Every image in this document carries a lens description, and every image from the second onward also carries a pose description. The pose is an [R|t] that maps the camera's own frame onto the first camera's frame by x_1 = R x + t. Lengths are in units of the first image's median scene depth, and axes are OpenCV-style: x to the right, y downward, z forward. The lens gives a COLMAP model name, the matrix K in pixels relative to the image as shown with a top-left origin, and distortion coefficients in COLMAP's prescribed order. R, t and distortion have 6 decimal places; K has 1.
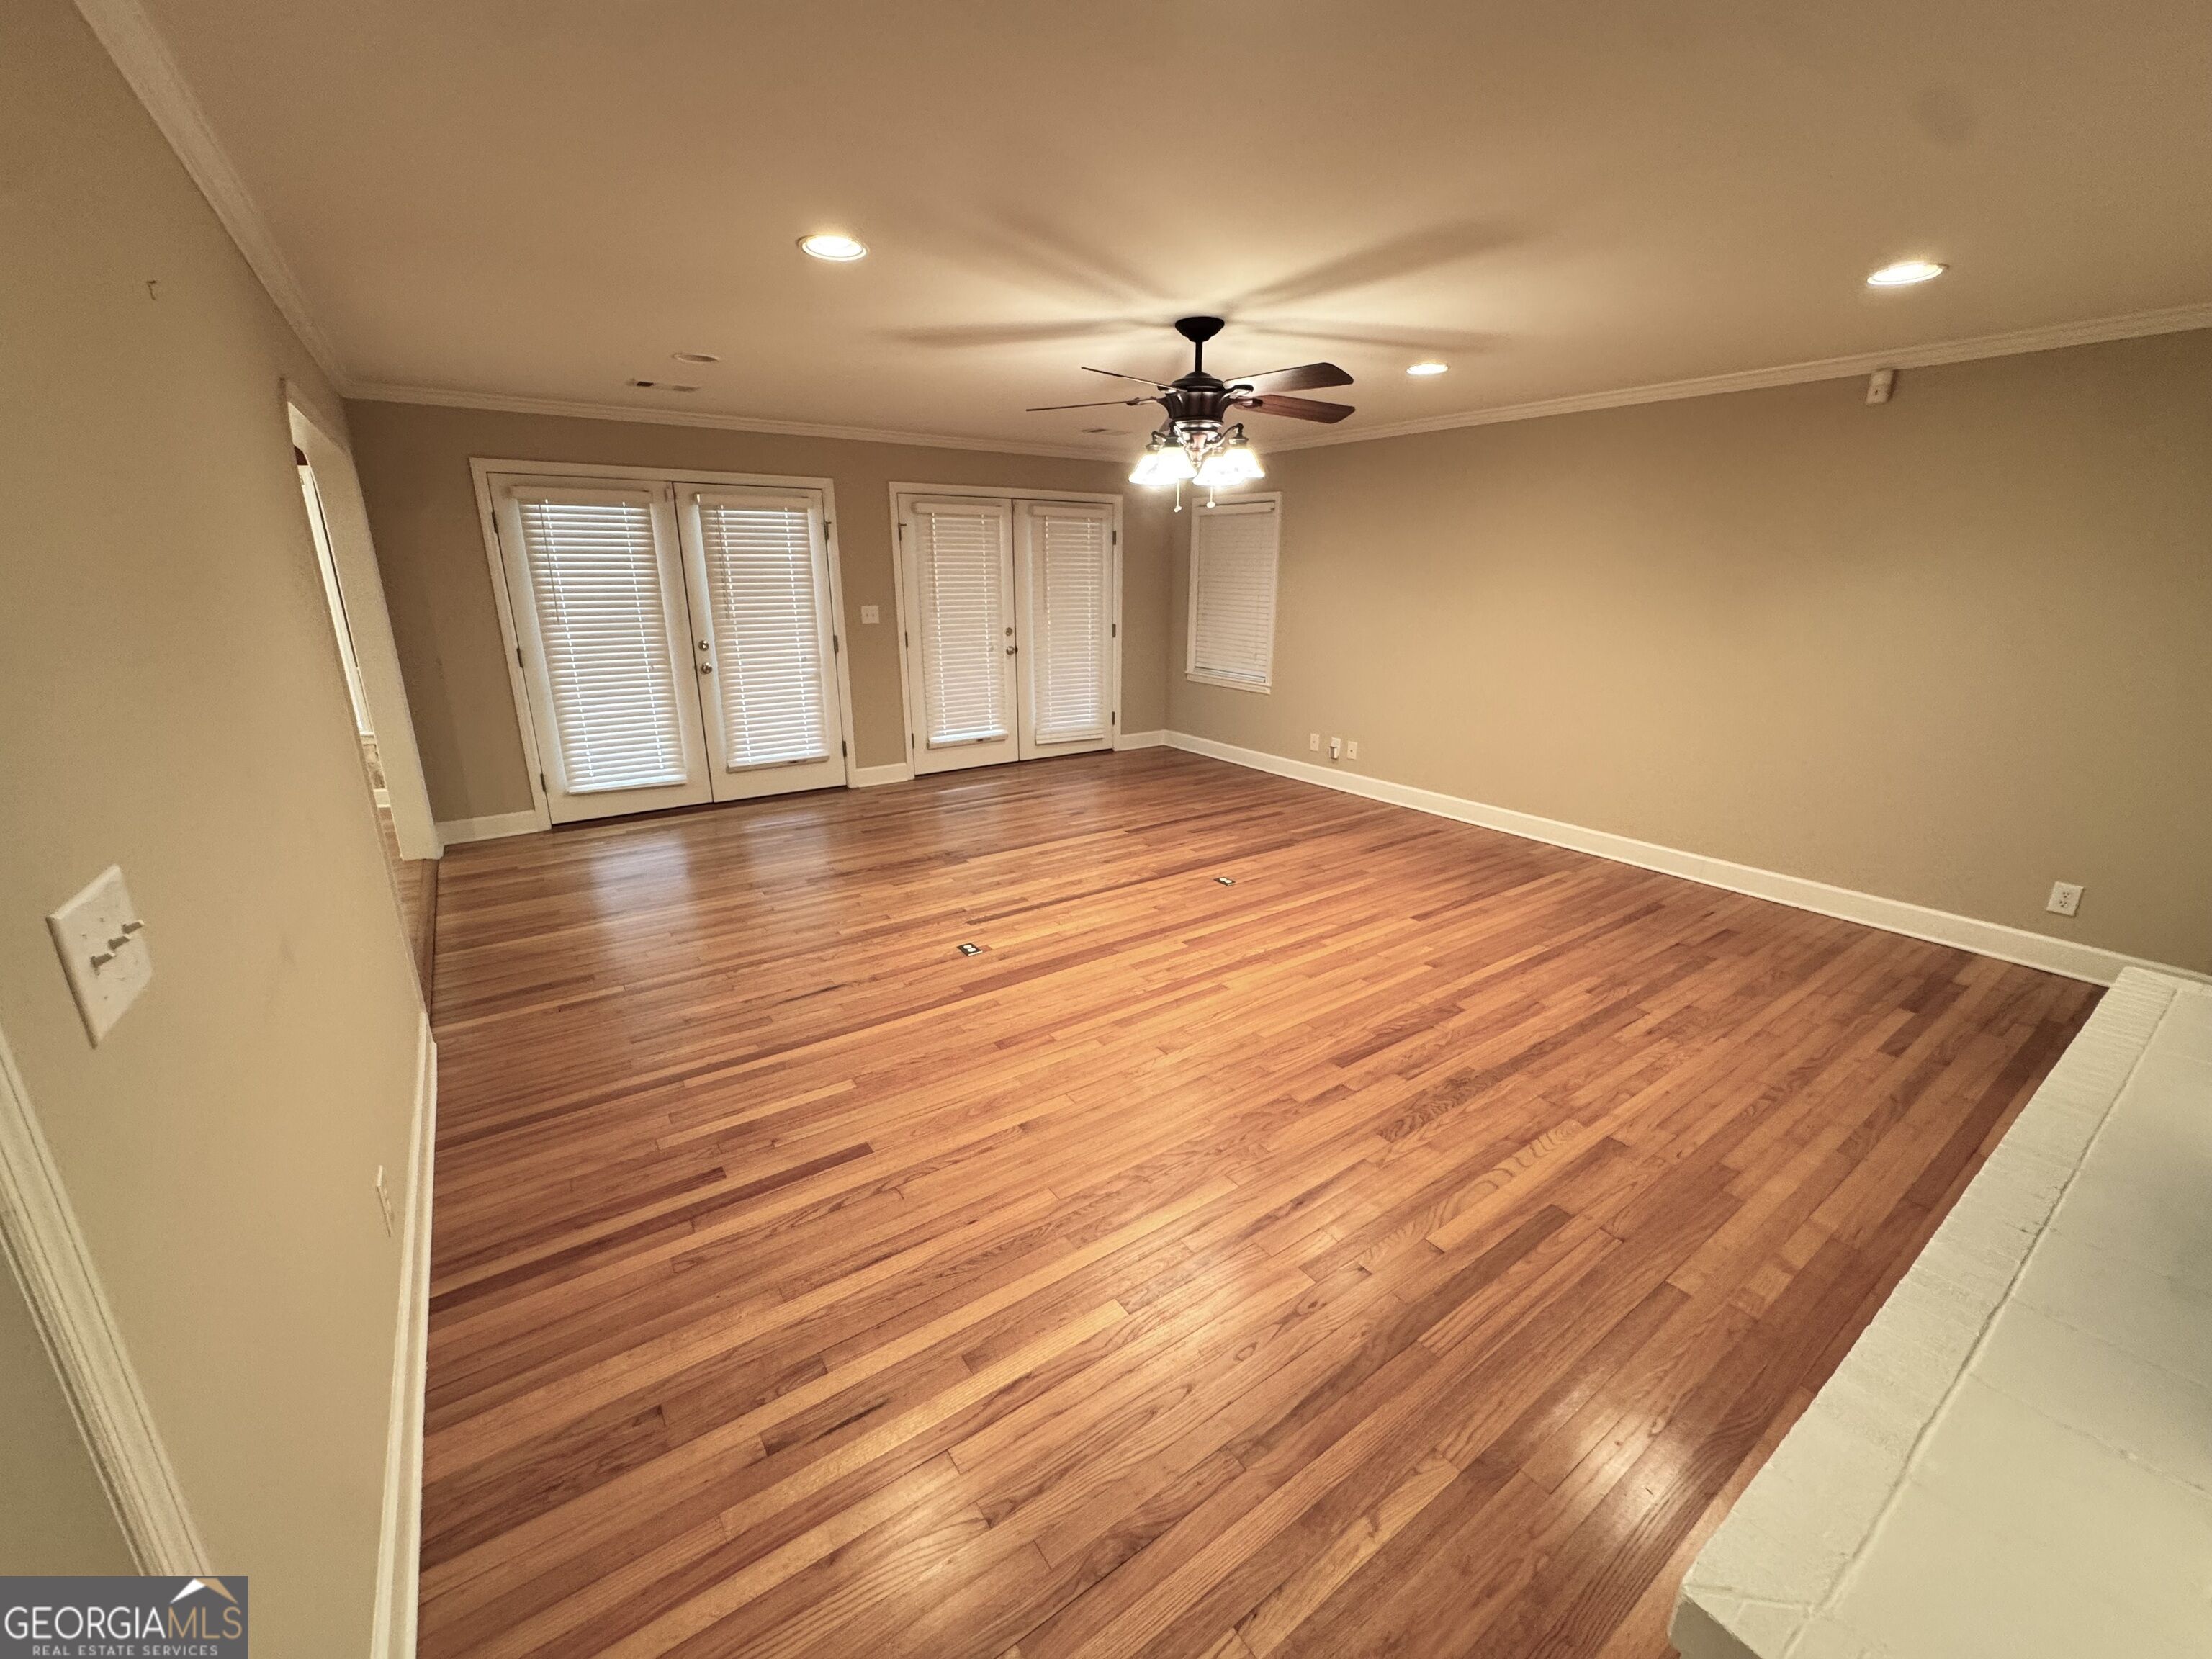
lens RADIAL K [[889.2, 0, 1106.7], [0, 889.2, 831.2], [0, 0, 1]] dist [-0.004637, 0.000169]
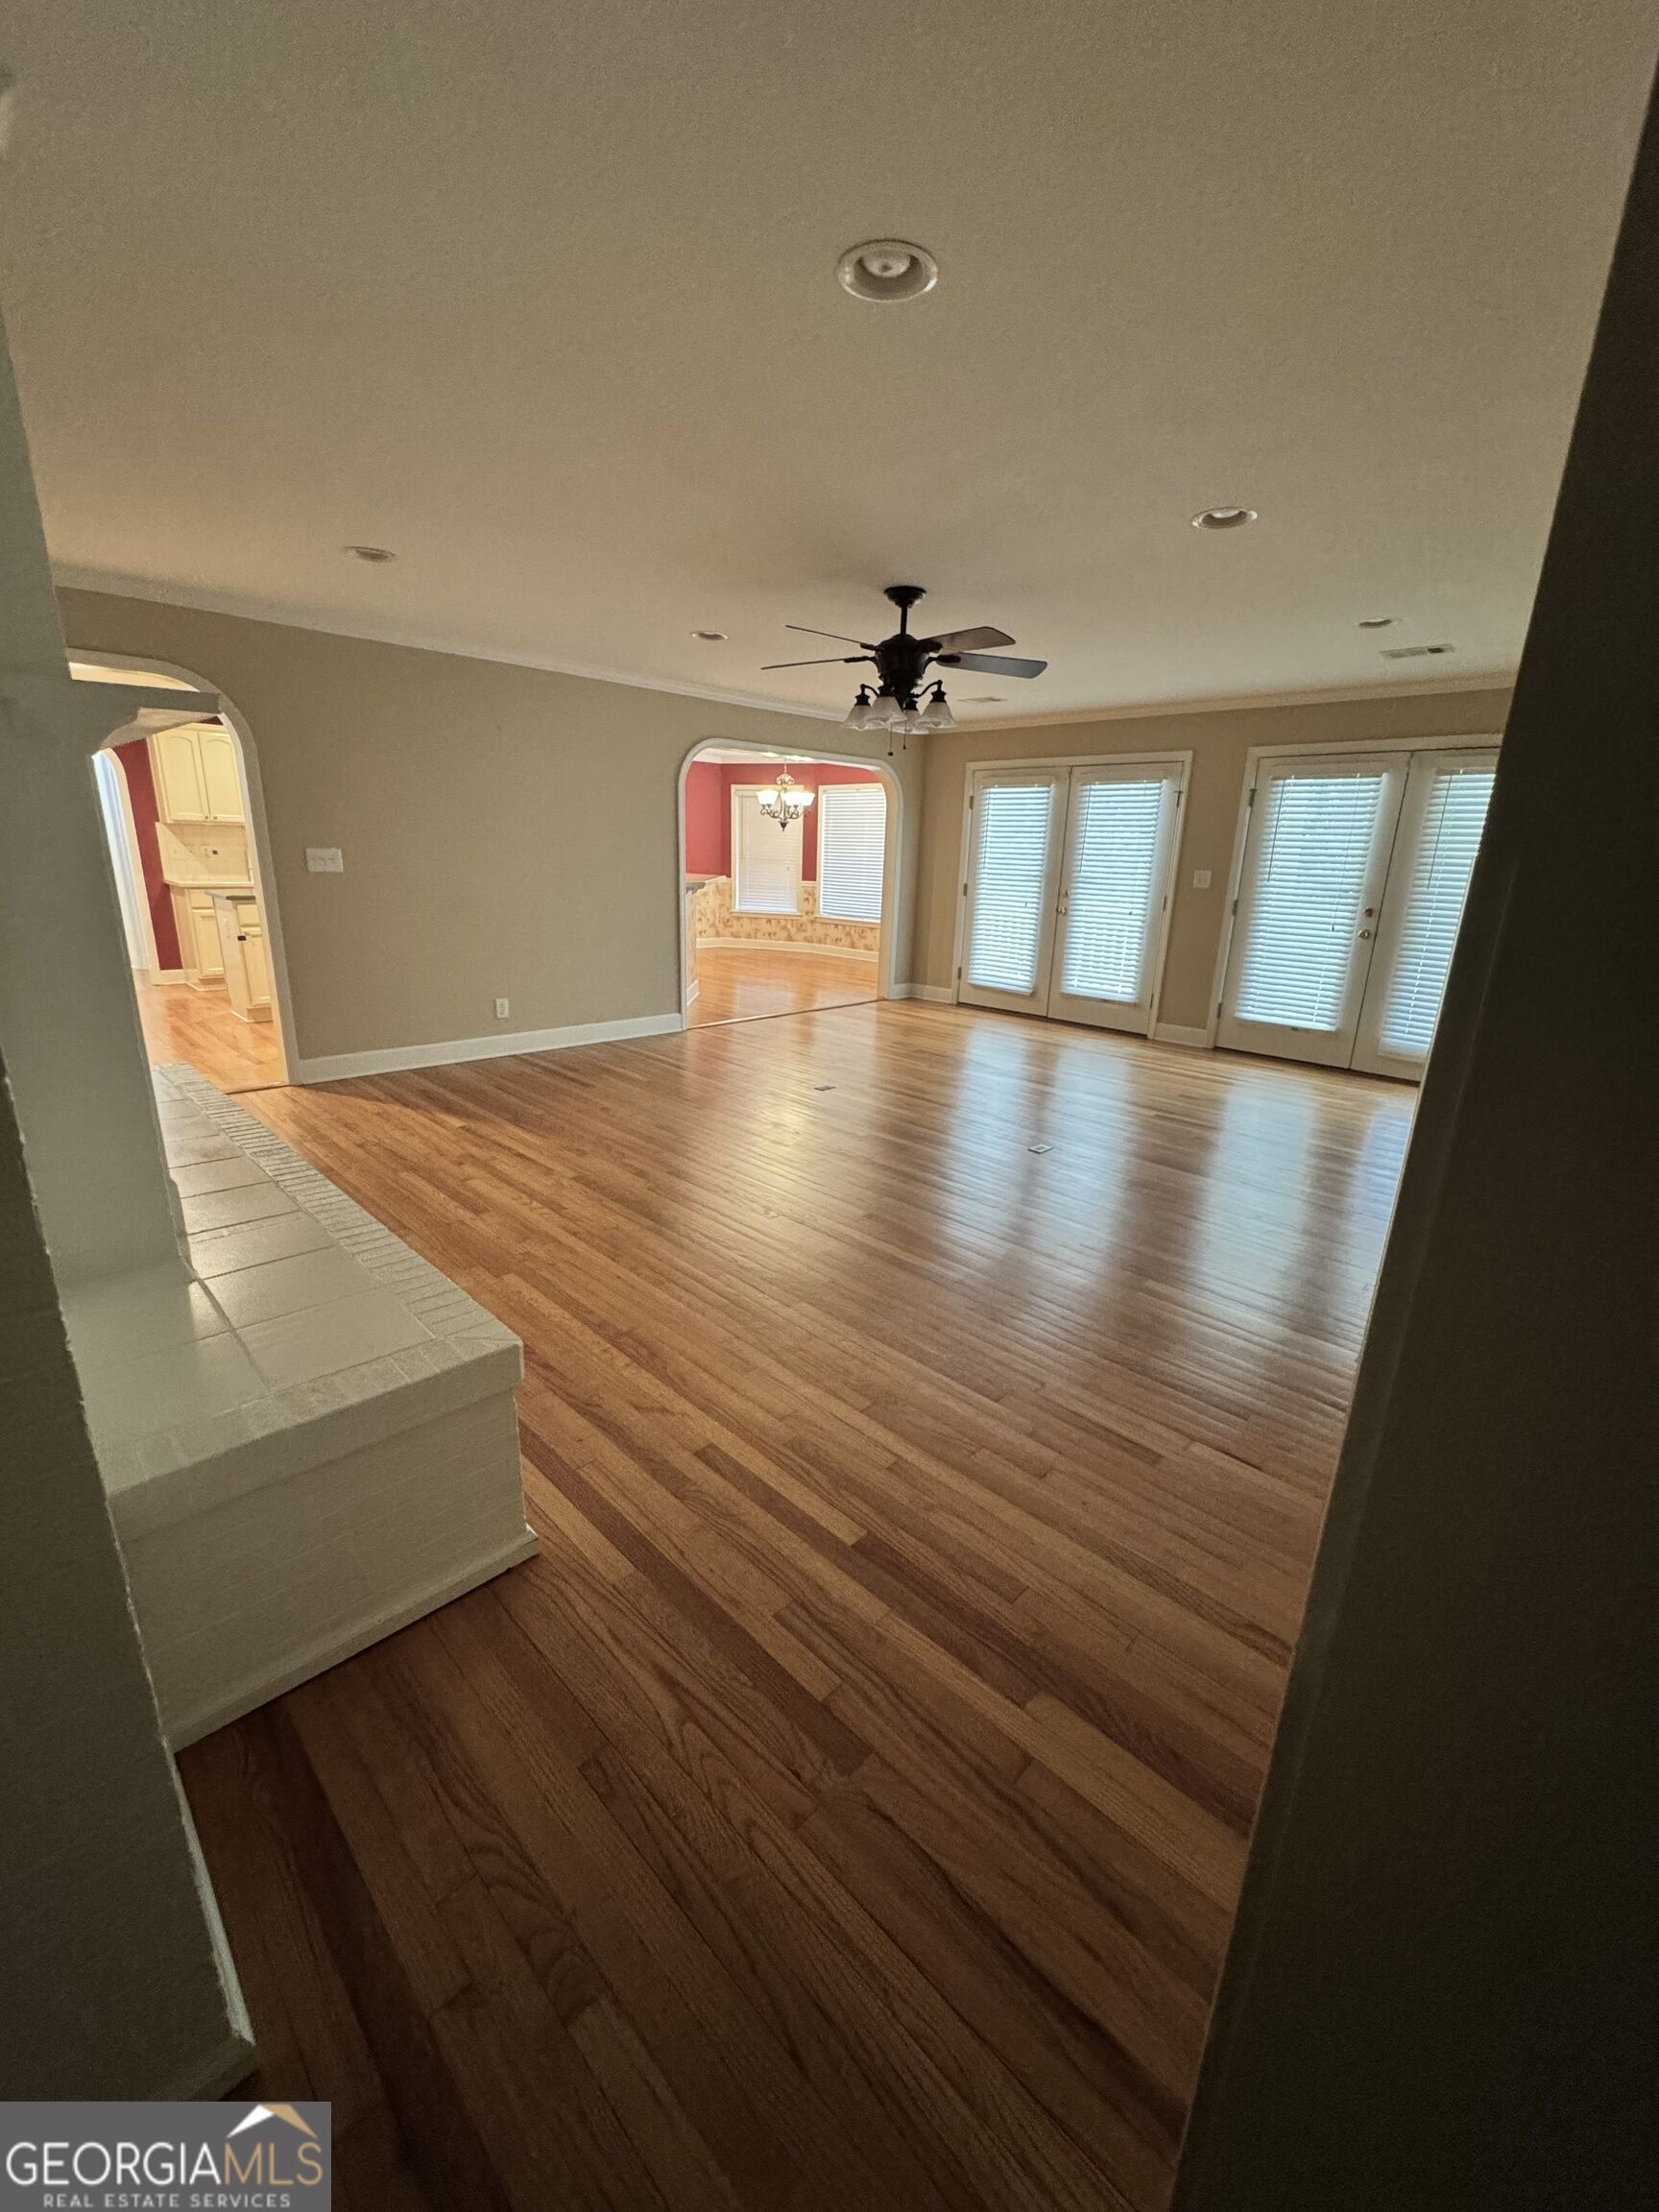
lens RADIAL K [[889.2, 0, 826.6], [0, 889.2, 1105.3], [0, 0, 1]] dist [-0.004637, 0.000169]
pose [[0.169688, 0.274953, -0.946365, 0.900138], [-0.311673, 0.925975, 0.213144, -0.106752], [0.934915, 0.258788, 0.242822, 0.517953]]
